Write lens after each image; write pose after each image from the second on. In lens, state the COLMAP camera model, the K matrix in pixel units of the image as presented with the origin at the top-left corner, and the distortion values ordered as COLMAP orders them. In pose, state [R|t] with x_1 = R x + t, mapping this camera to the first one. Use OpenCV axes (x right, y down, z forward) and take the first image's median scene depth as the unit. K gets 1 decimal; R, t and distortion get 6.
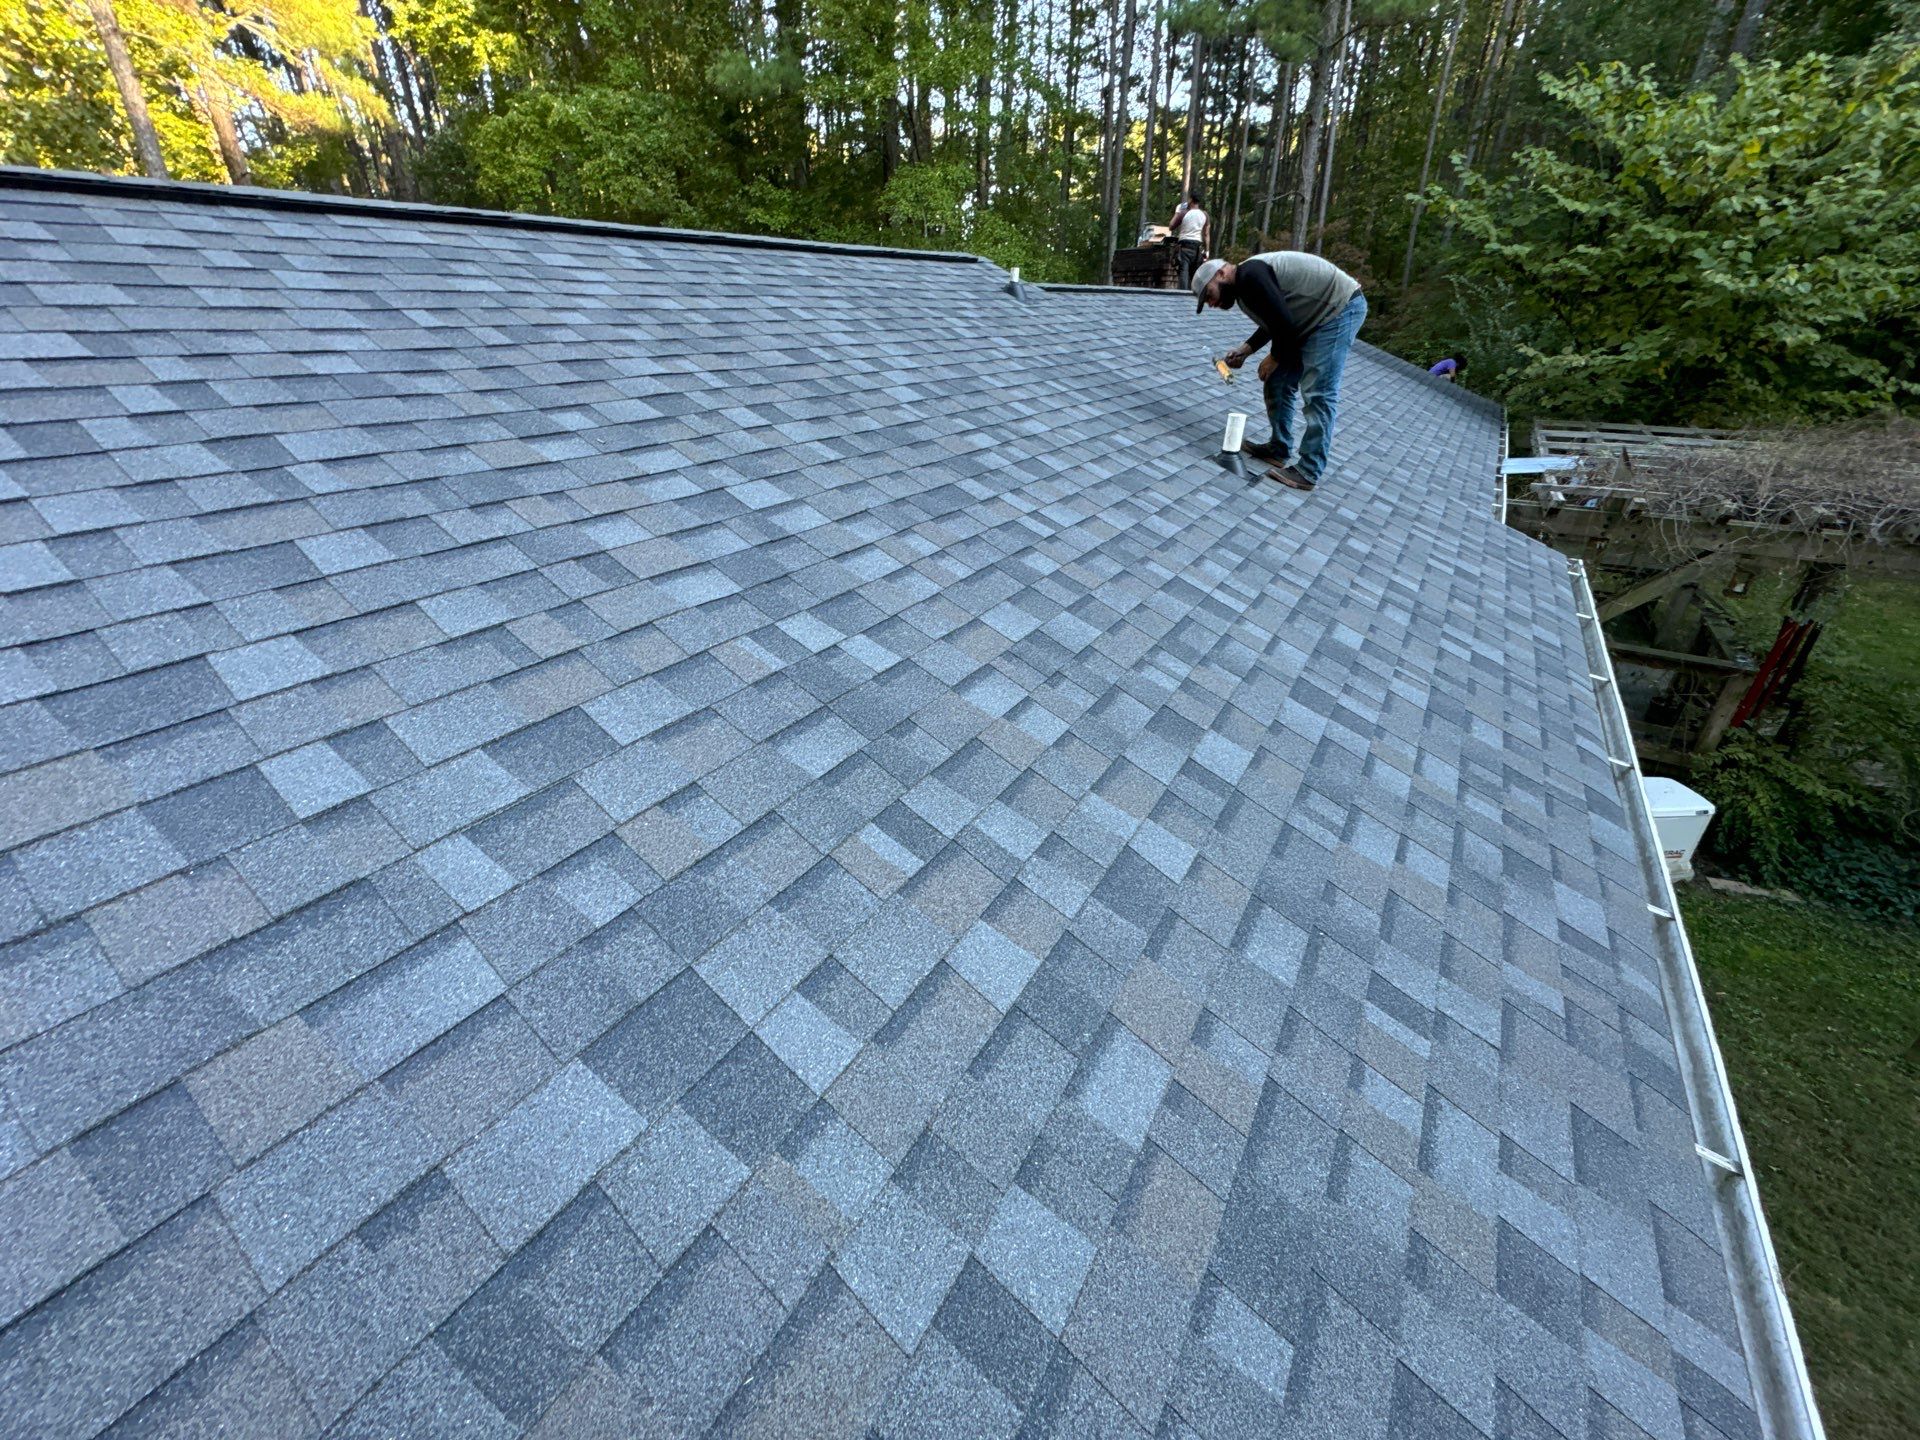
lens RADIAL K [[765.3, 0, 960.2], [0, 765.3, 716.3], [0, 0, 1]] dist [-0.006625, 0.000623]
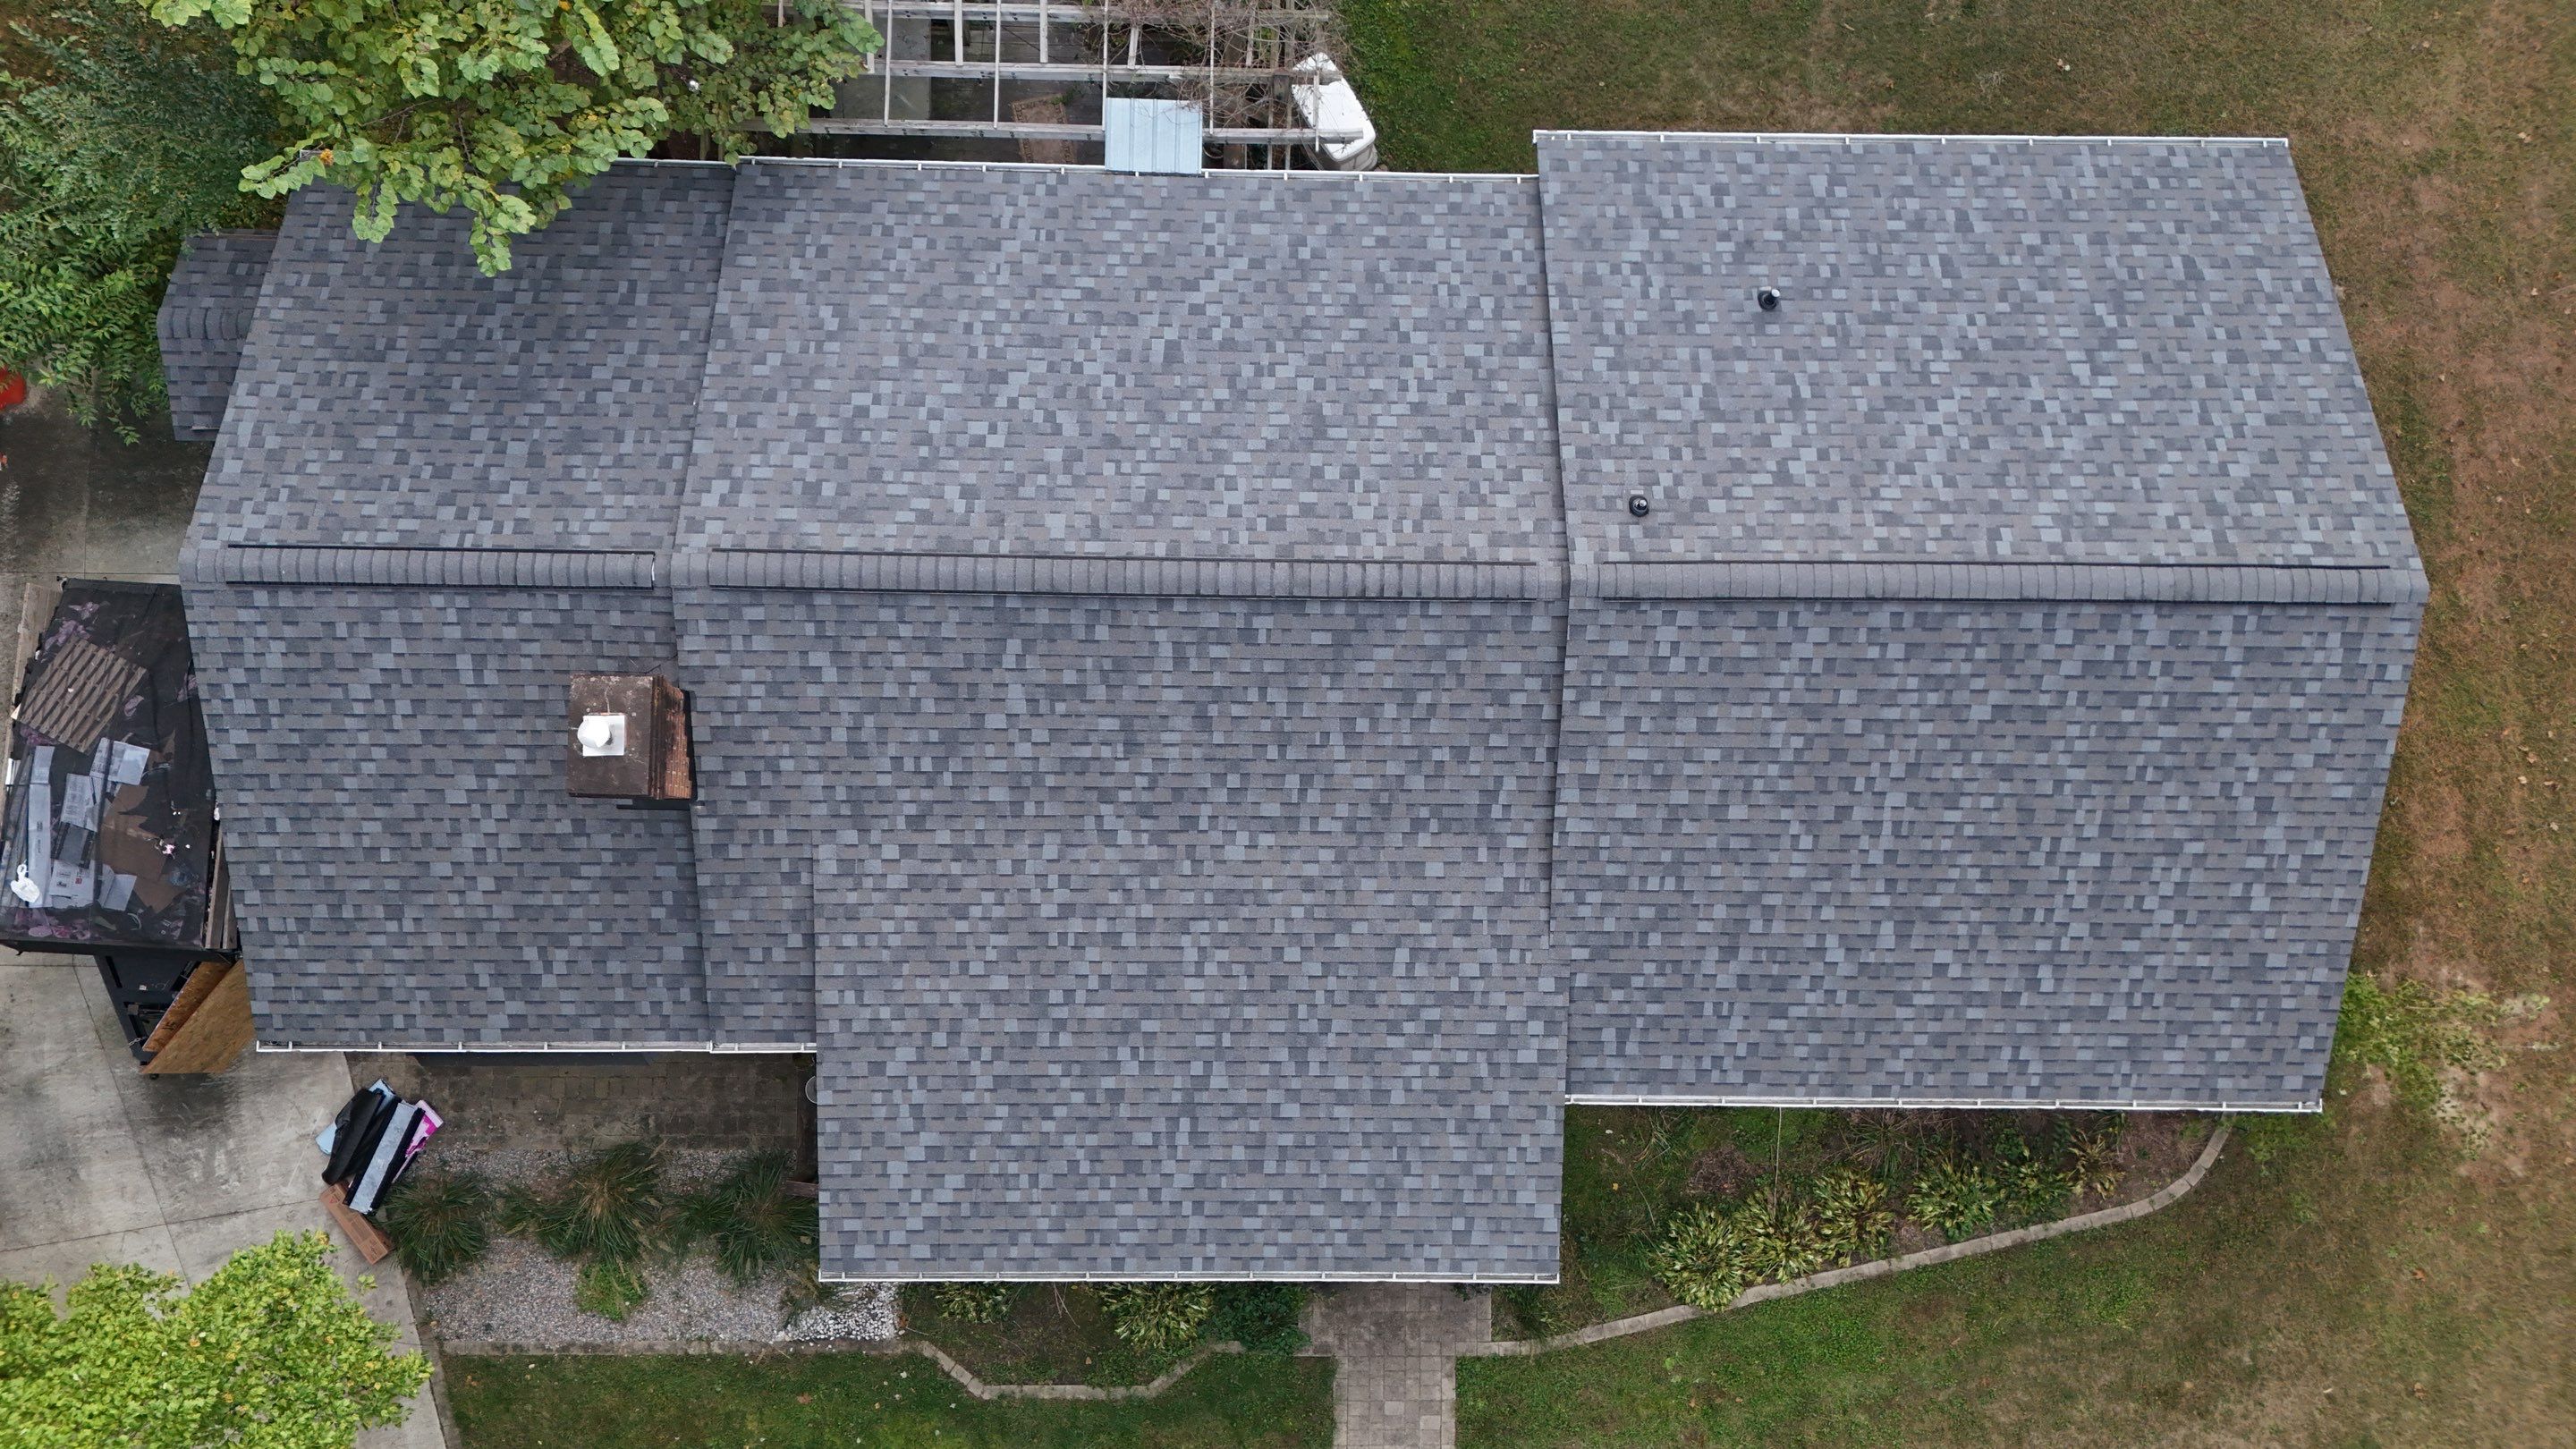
lens RADIAL K [[1859.2, 0, 1236.8], [0, 1859.2, 680.0], [0, 0, 1]] dist [0.083416, -0.084859]
pose [[-0.525425, -0.846206, 0.088679, -0.026745], [0.392858, -0.148833, 0.907475, -1.102557], [-0.754712, 0.511648, 0.410640, 0.140214]]
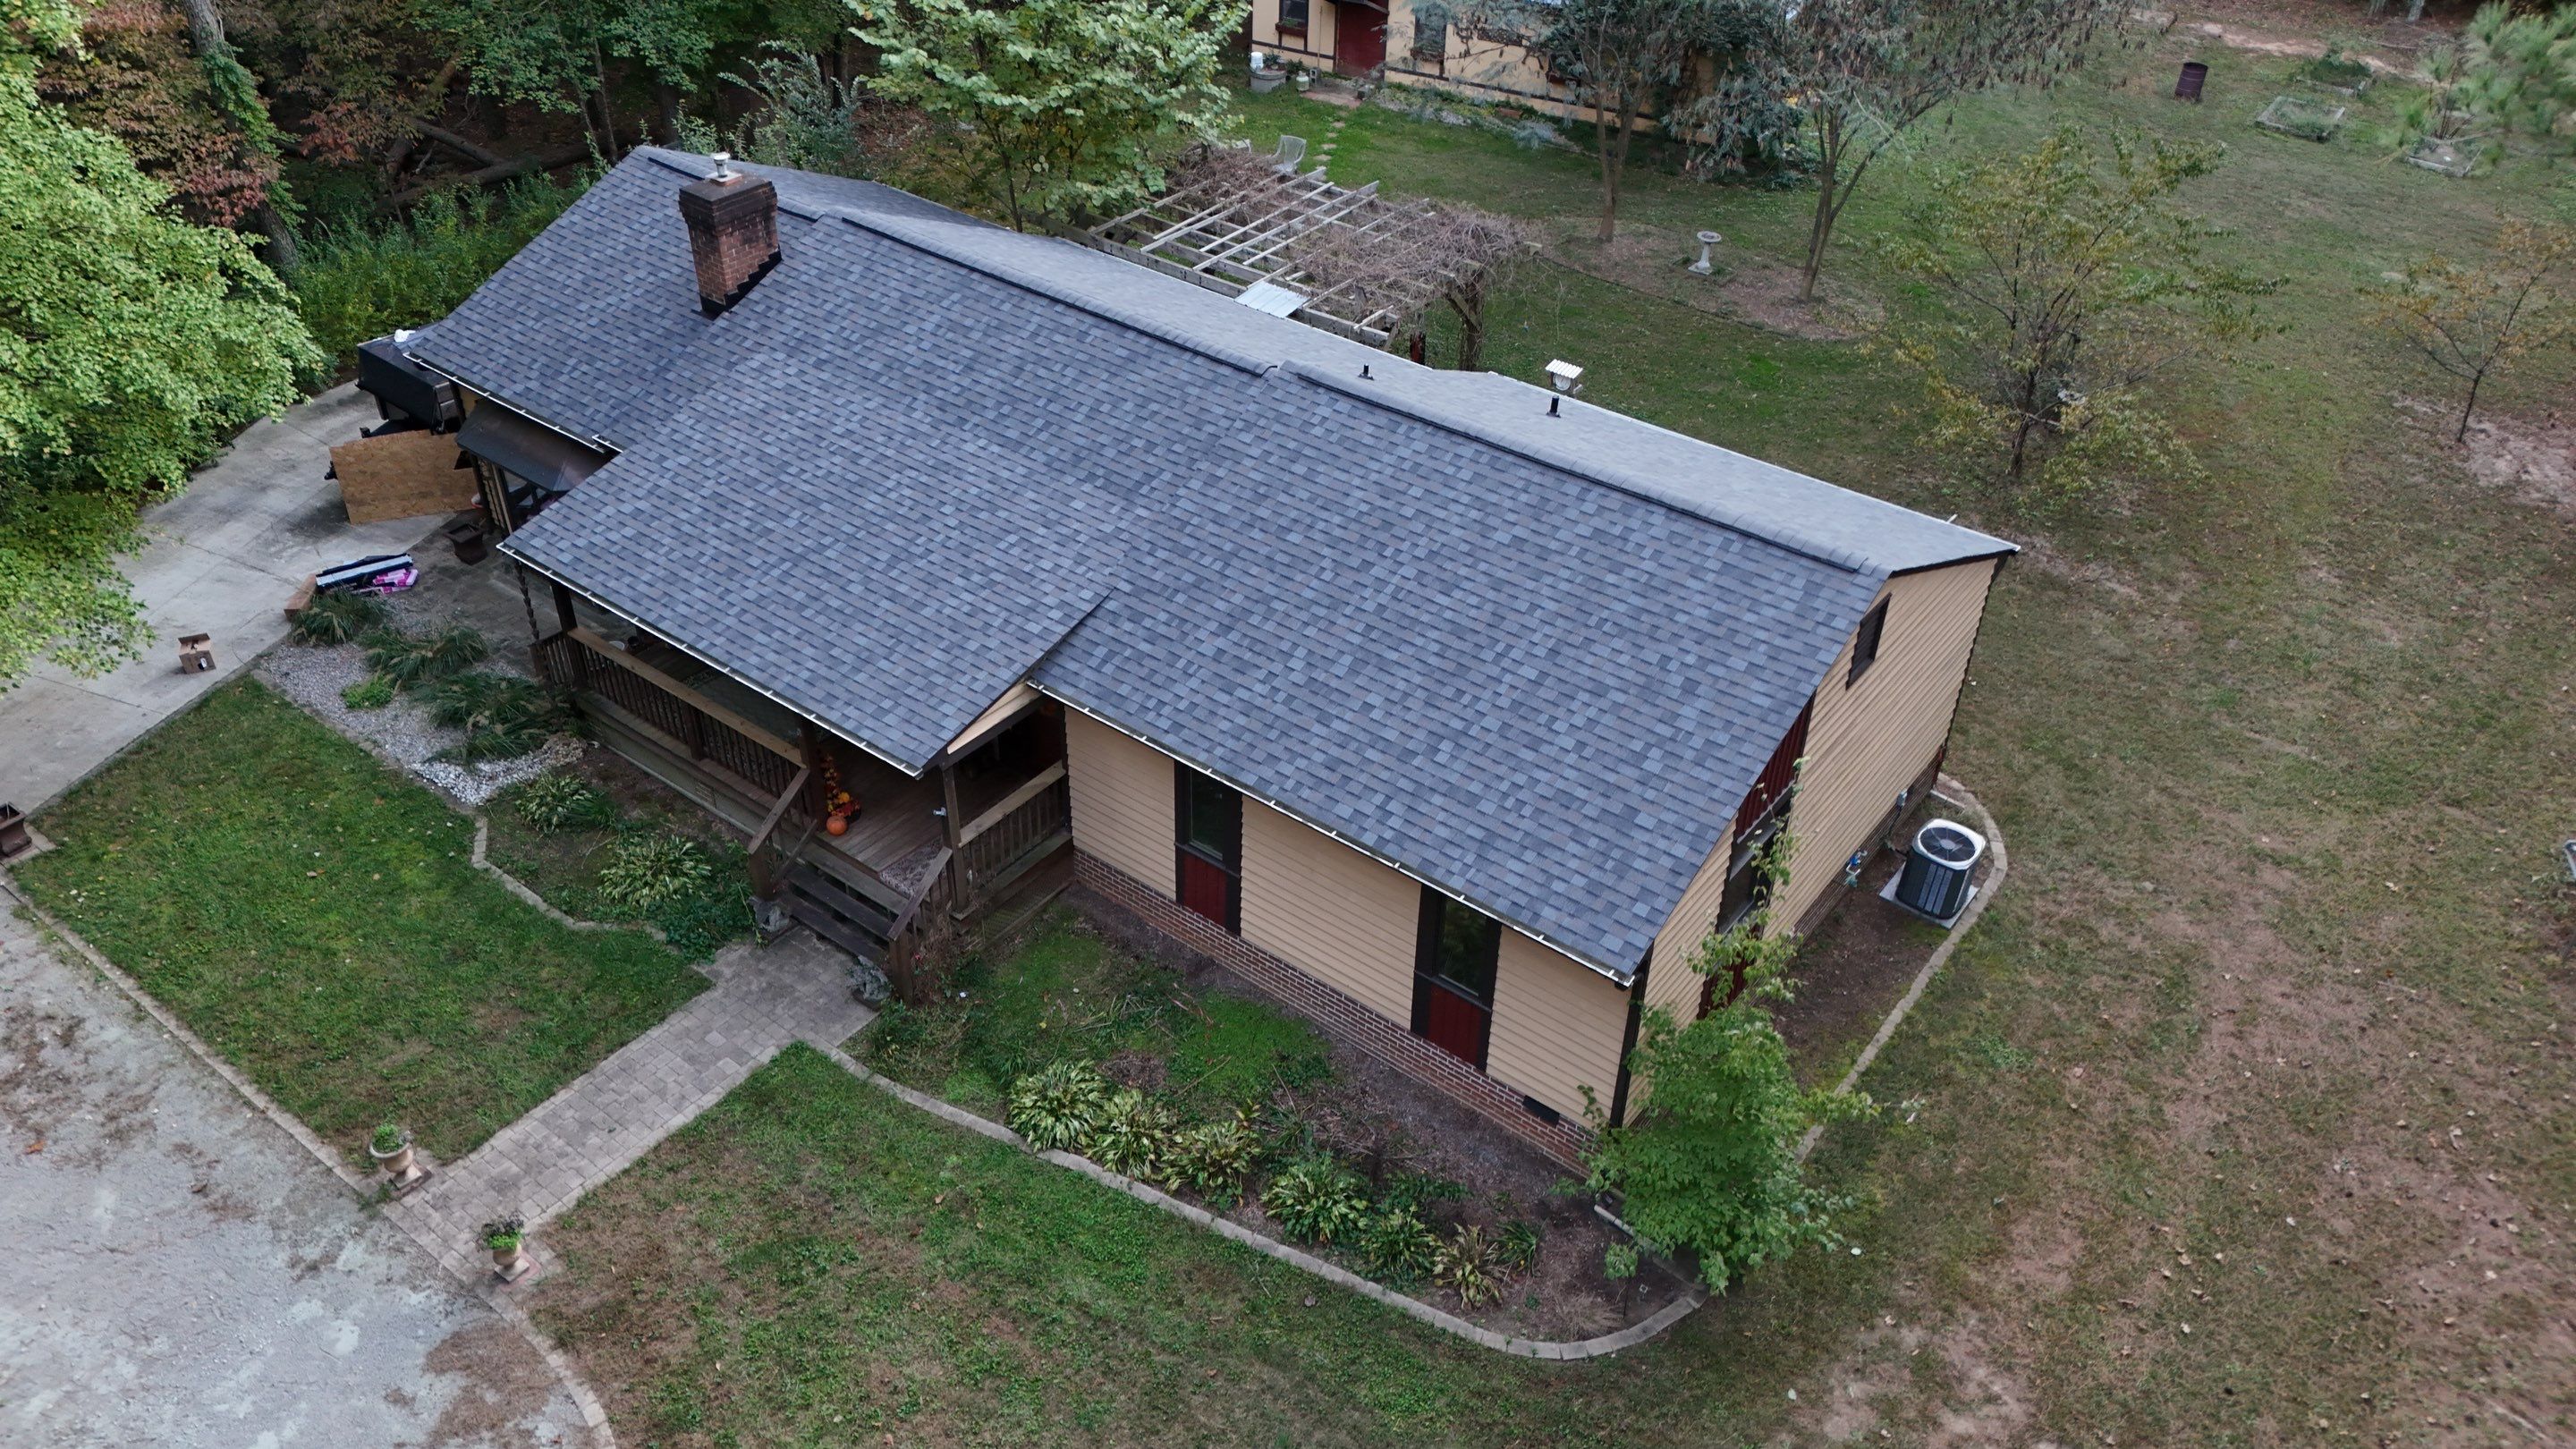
lens RADIAL K [[1783.2, 0, 1278.7], [0, 1783.2, 688.5], [0, 0, 1]] dist [0.059319, -0.004609]
pose [[0.090609, -0.578008, 0.810985, -1.048007], [0.445017, 0.752009, 0.486254, -0.622076], [-0.890926, 0.316844, 0.325362, 0.059116]]
